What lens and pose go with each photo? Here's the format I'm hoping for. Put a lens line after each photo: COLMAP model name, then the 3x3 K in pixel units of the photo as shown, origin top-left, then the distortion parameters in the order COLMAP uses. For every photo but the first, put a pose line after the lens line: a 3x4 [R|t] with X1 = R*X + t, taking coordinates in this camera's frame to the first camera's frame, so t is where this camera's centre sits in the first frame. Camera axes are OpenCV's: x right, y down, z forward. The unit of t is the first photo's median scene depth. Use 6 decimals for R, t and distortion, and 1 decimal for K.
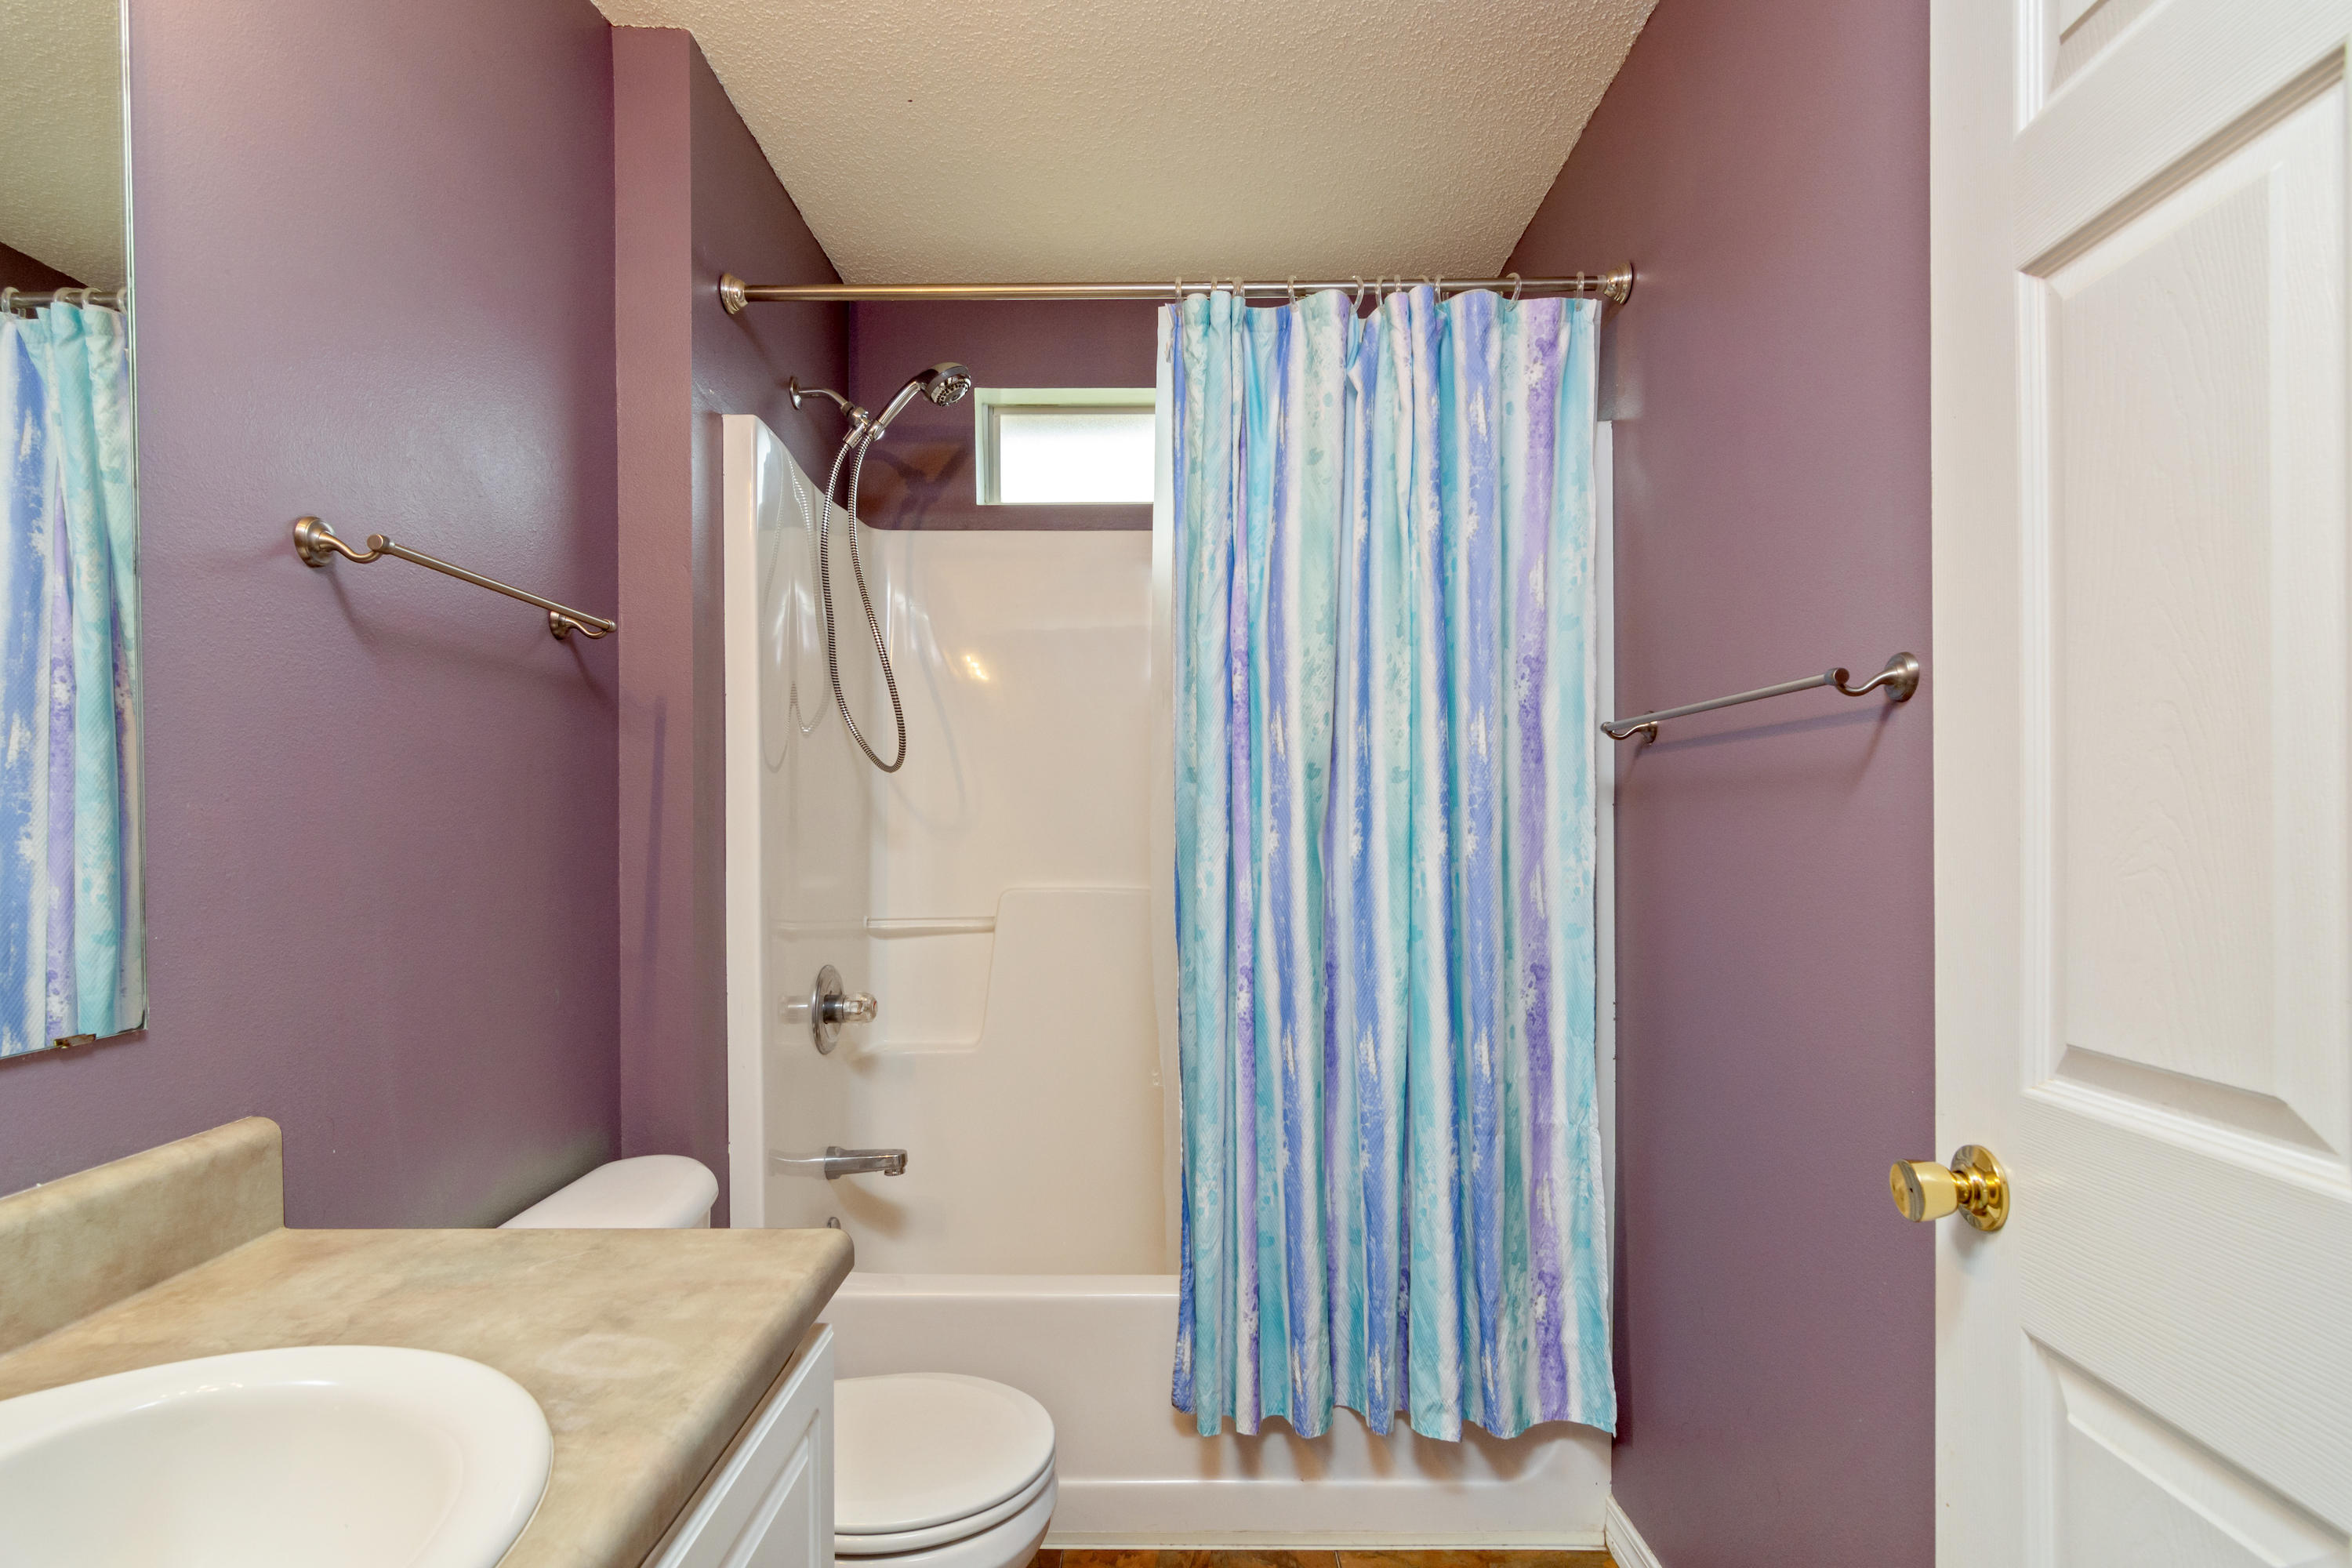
lens RADIAL K [[1124.7, 0, 1172.6], [0, 1124.7, 818.5], [0, 0, 1]] dist [0.000149, 0.001520]
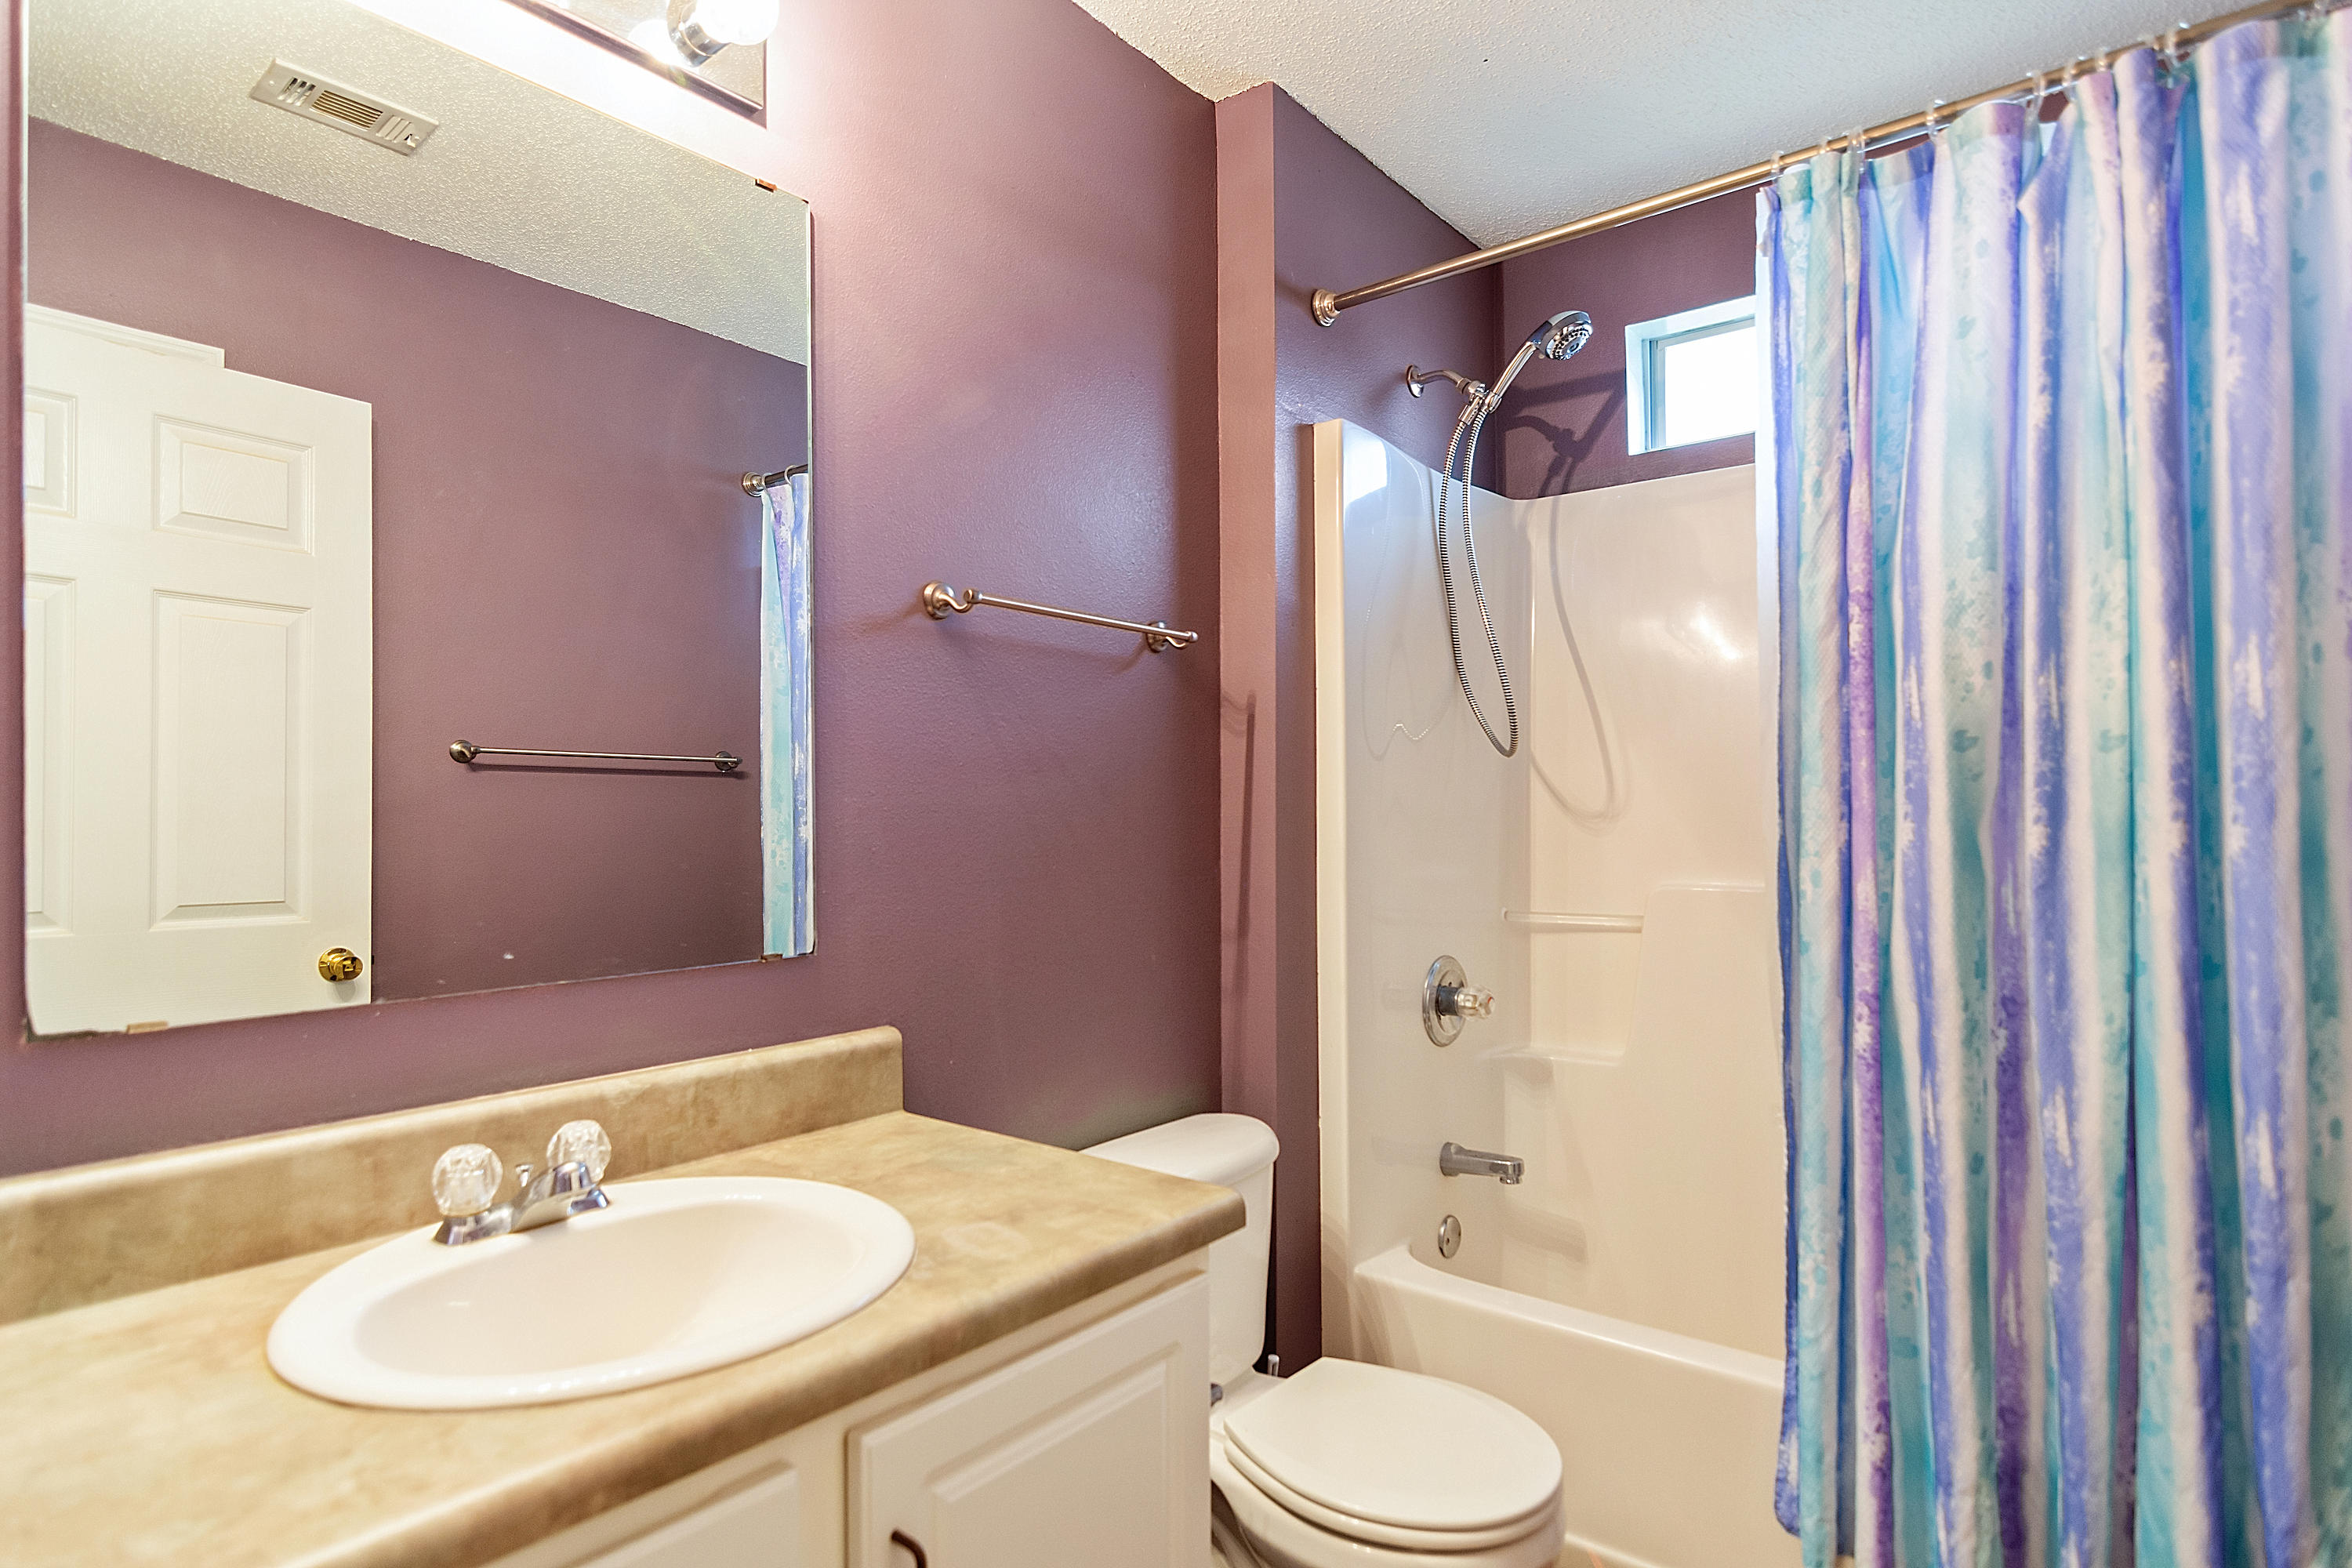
lens RADIAL K [[1221.5, 0, 1185.7], [0, 1221.5, 785.2], [0, 0, 1]] dist [-0.001767, 0.000136]
pose [[0.785929, -0.014900, -0.618137, 0.220485], [0.004889, 0.999828, -0.017885, 0.000100], [0.618297, 0.011034, 0.785867, 0.029663]]
